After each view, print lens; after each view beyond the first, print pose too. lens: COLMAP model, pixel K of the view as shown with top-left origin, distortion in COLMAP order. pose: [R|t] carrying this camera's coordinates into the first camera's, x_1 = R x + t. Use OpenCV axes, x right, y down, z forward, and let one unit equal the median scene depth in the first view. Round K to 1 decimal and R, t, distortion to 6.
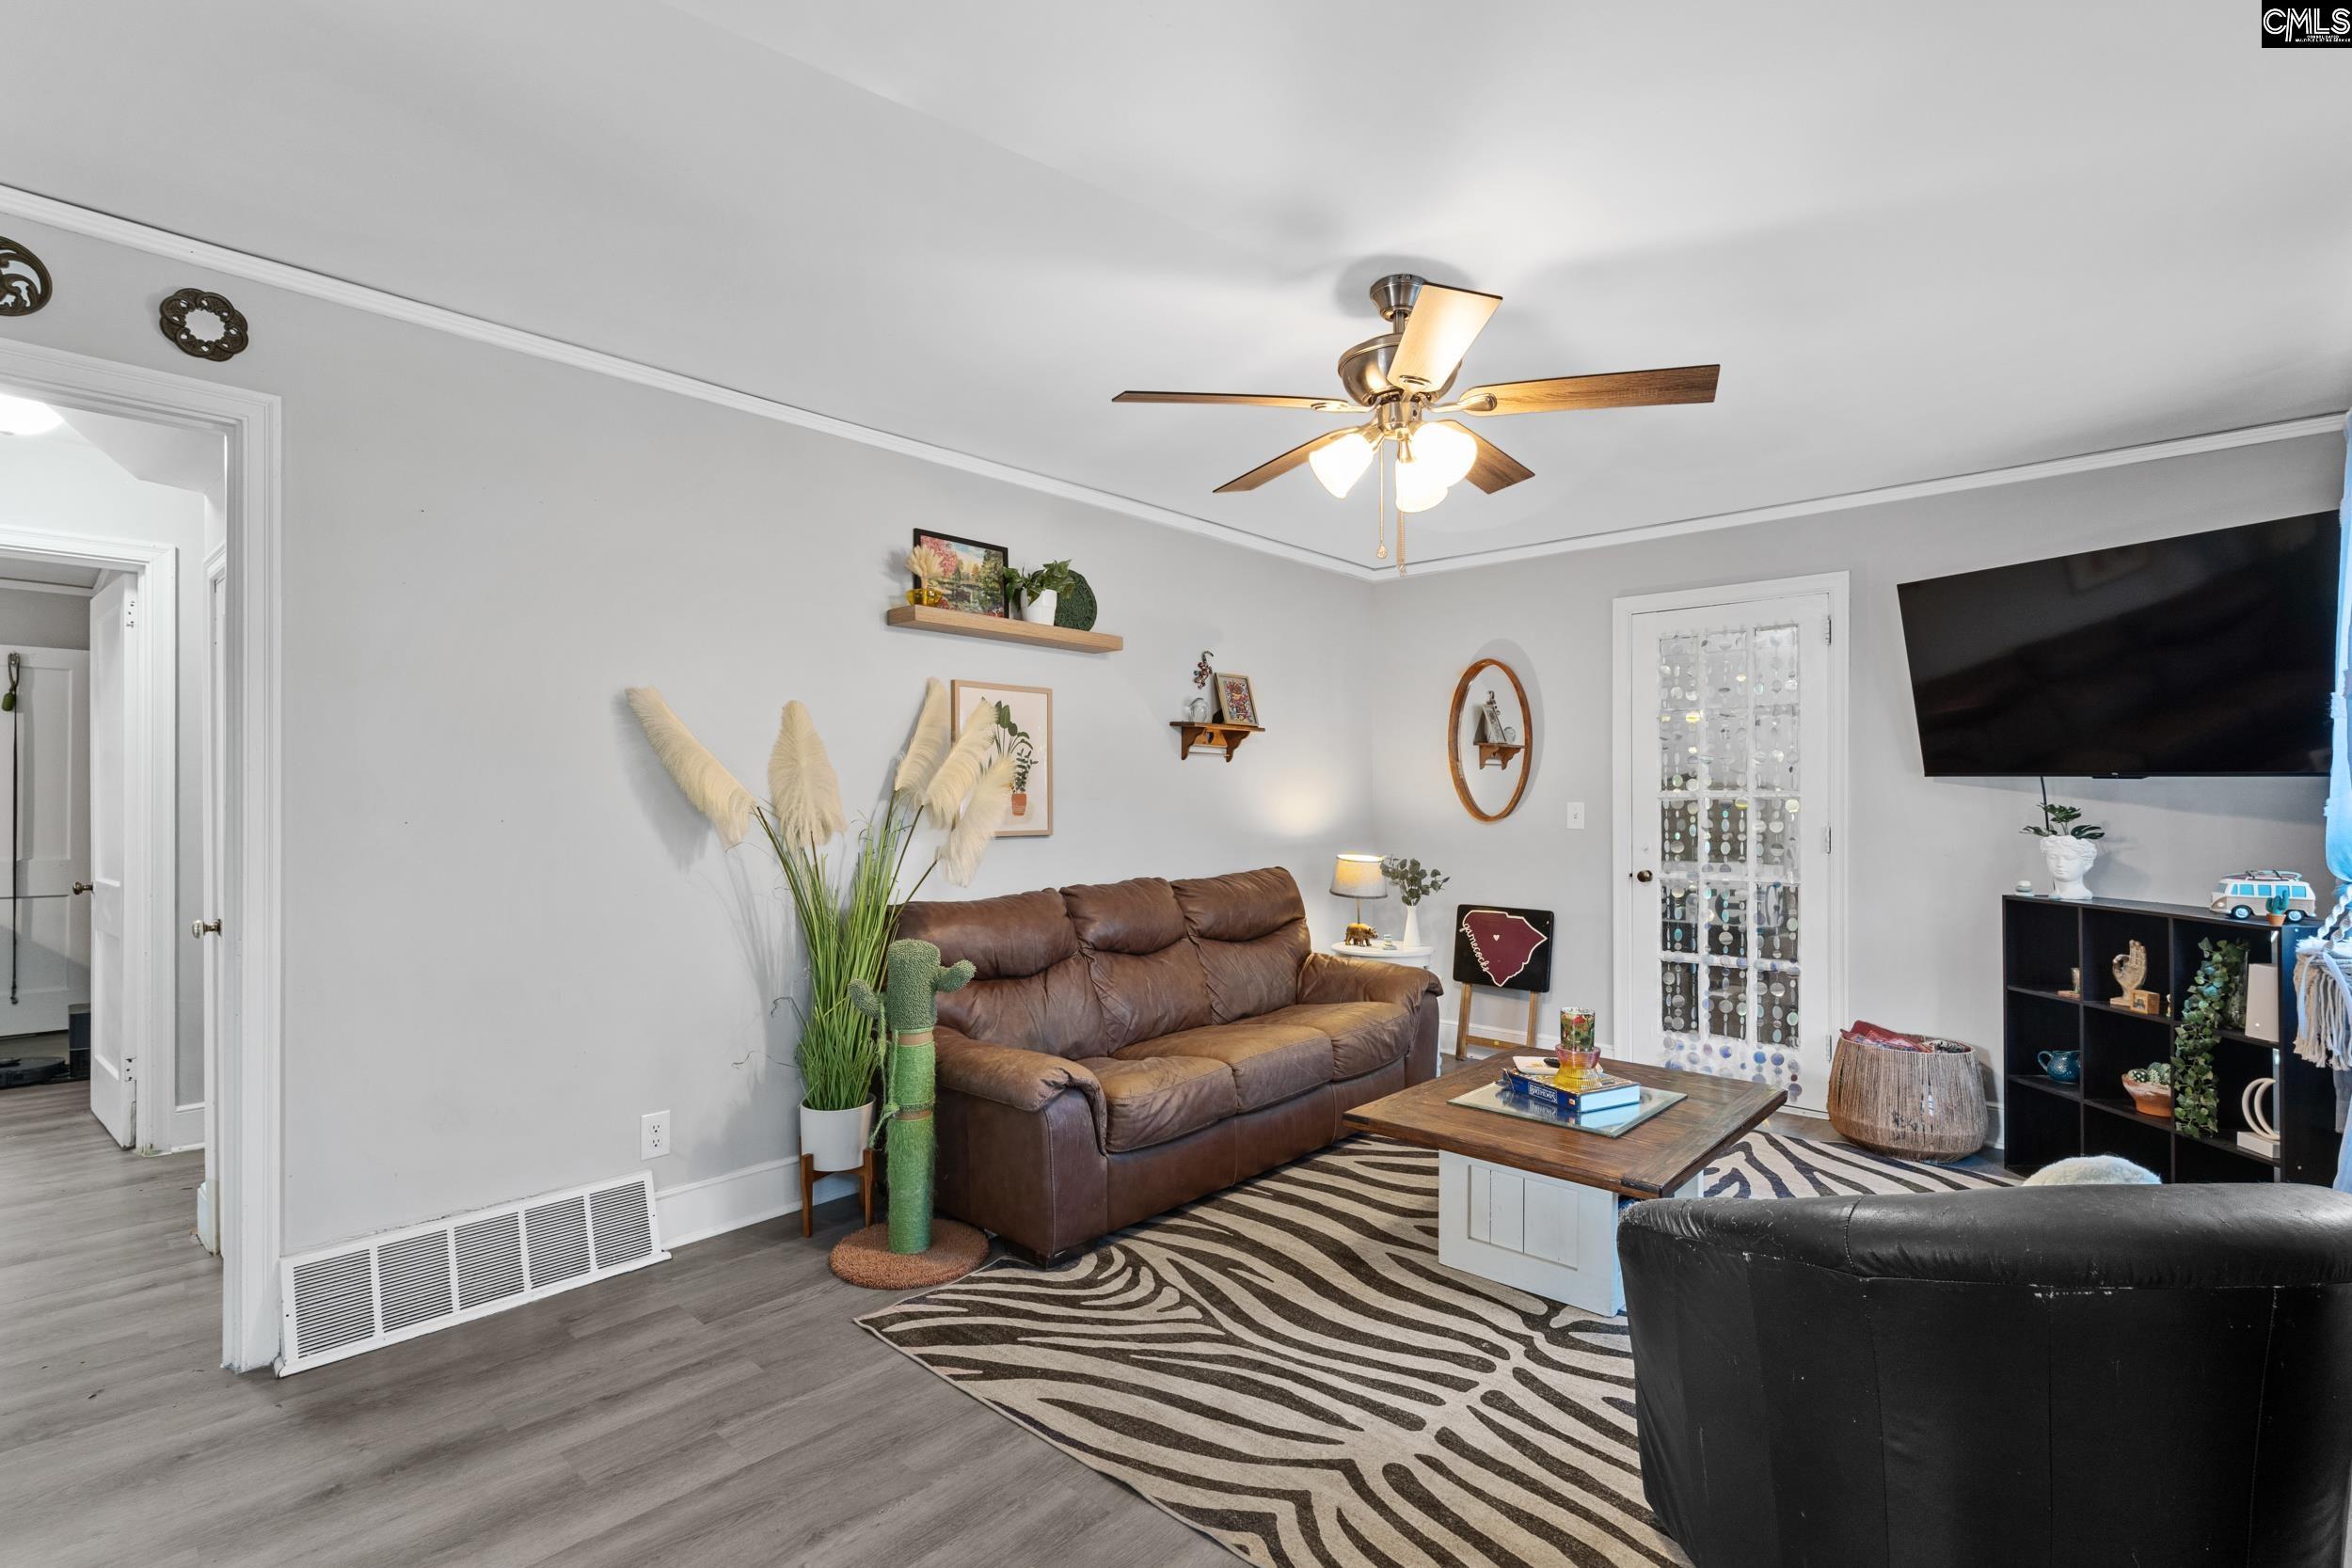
lens RADIAL K [[1096.2, 0, 1191.6], [0, 1096.2, 788.5], [0, 0, 1]] dist [-0.010249, 0.000531]
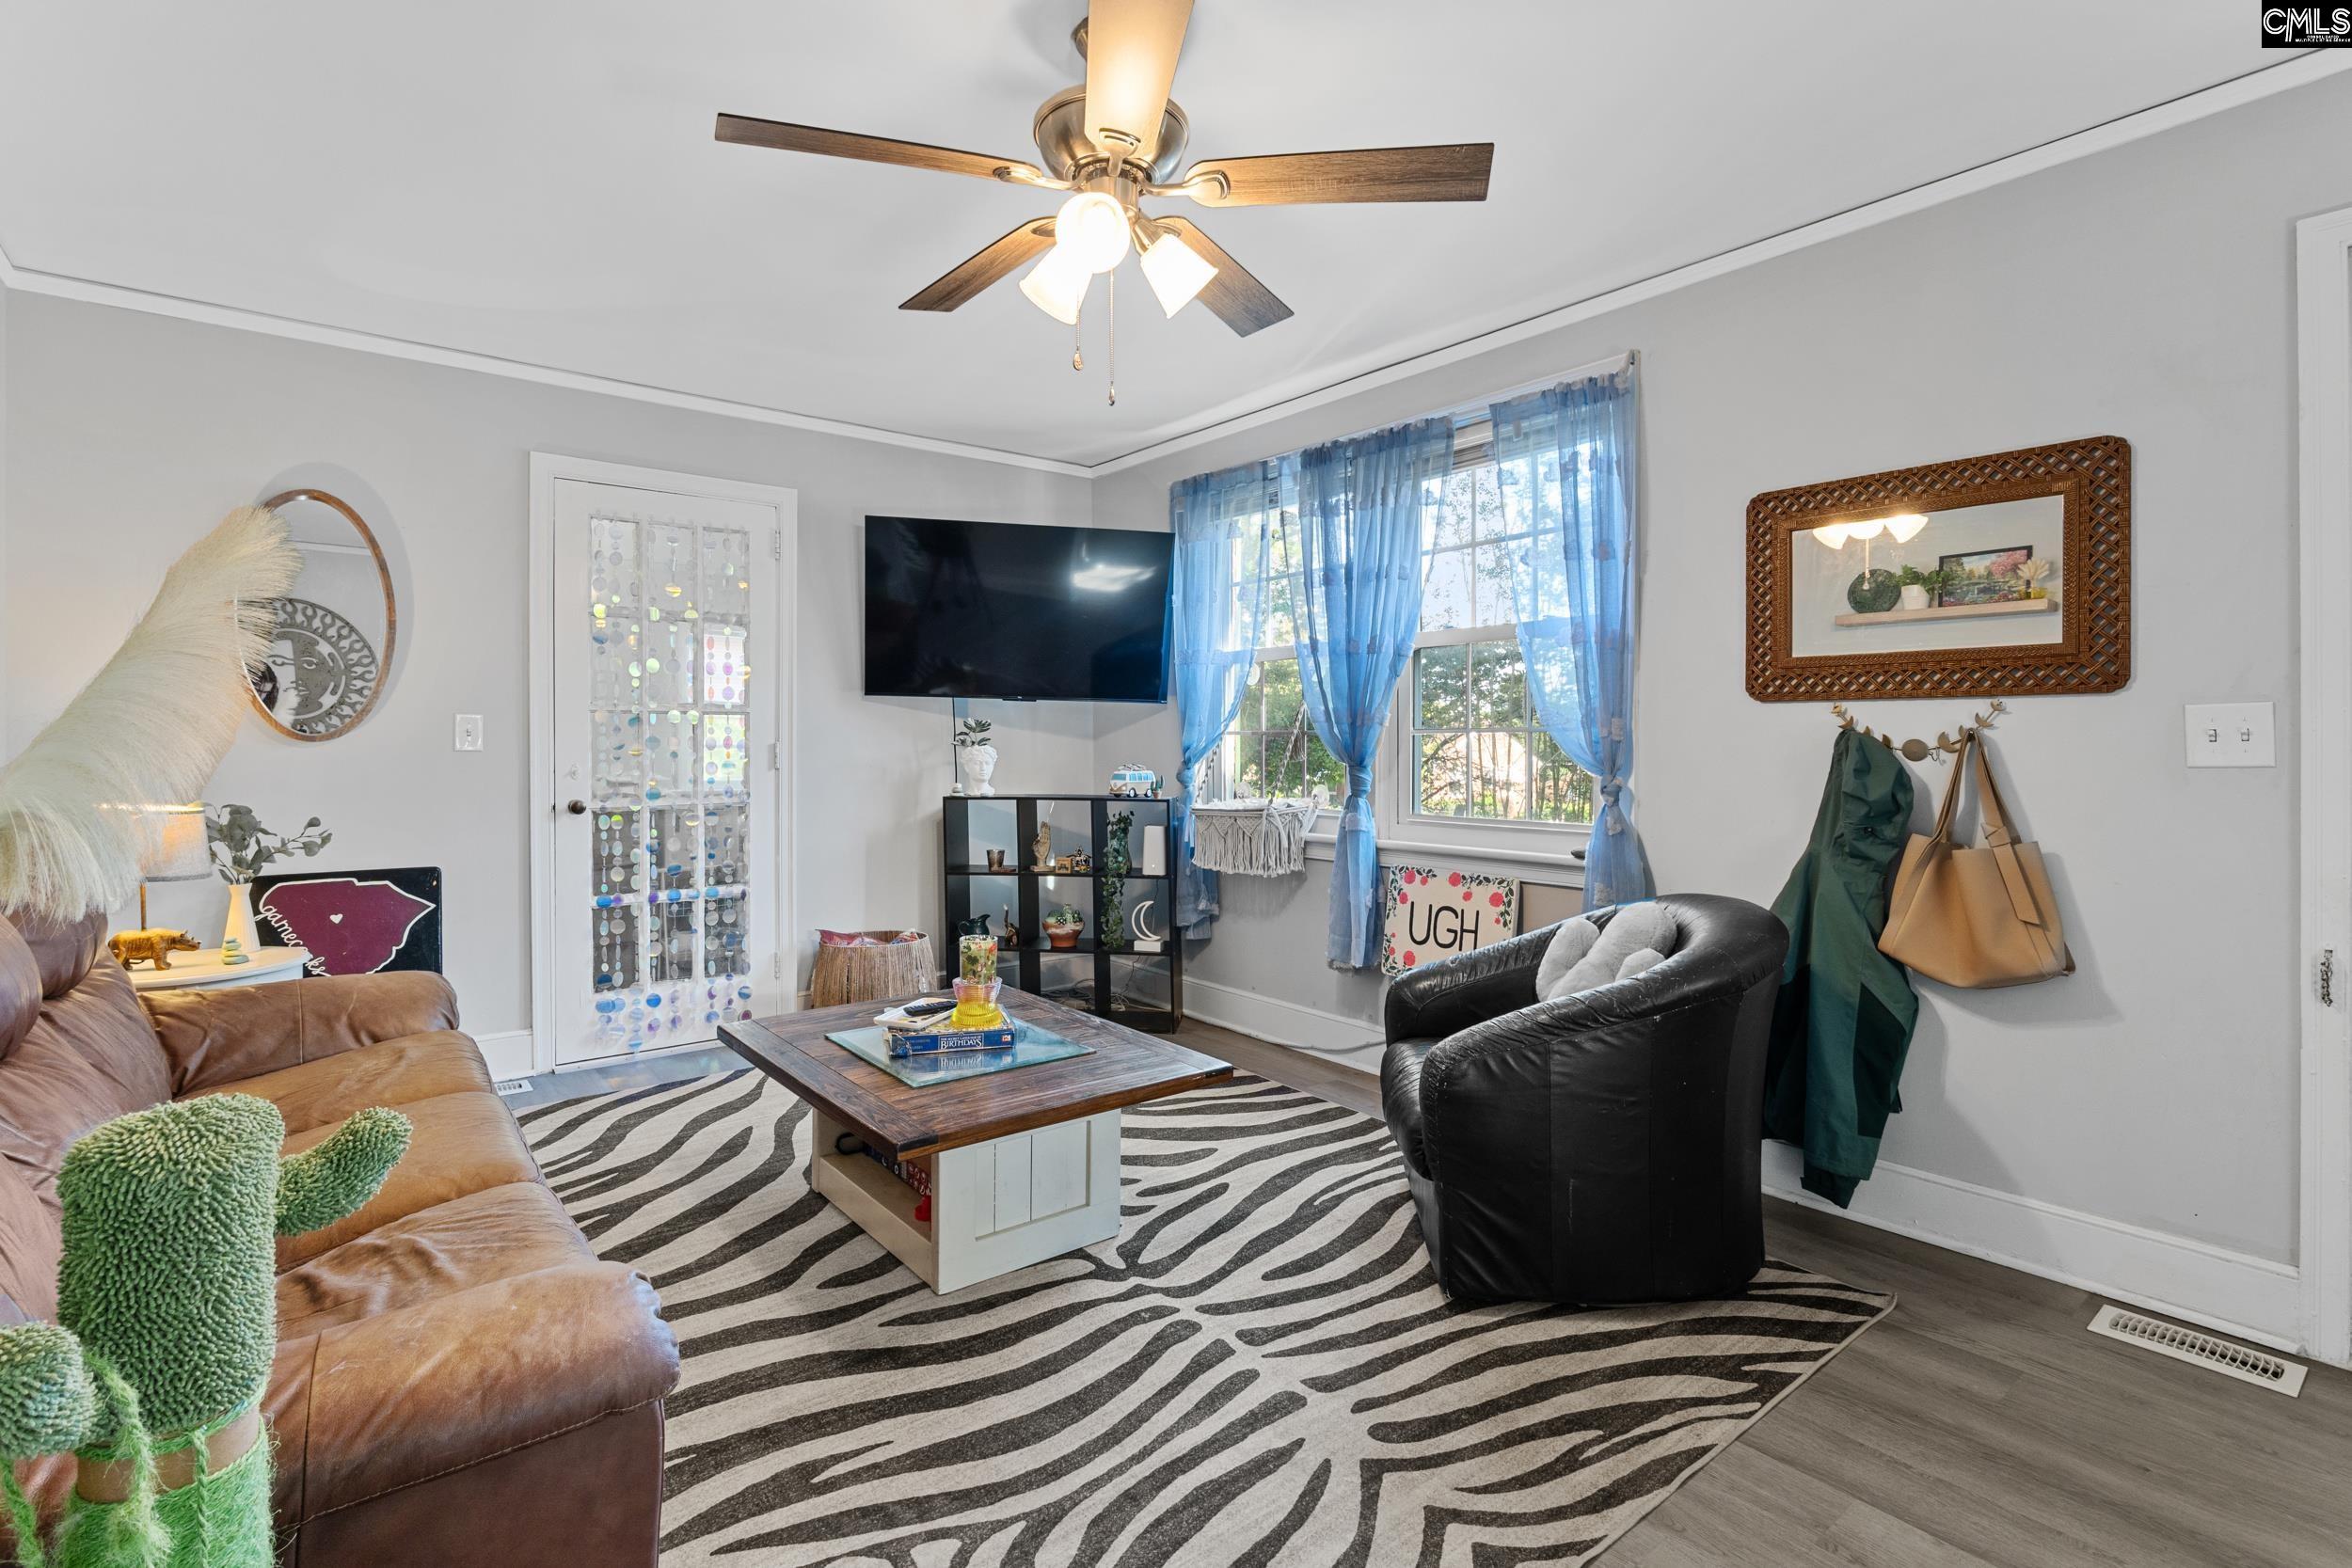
lens RADIAL K [[1096.2, 0, 1162.1], [0, 1096.2, 752.4], [0, 0, 1]] dist [-0.010249, 0.000531]
pose [[0.169010, -0.010087, 0.985563, -0.512879], [-0.011247, 0.999863, 0.012162, 0.042073], [-0.985550, -0.013140, 0.168873, 0.737512]]
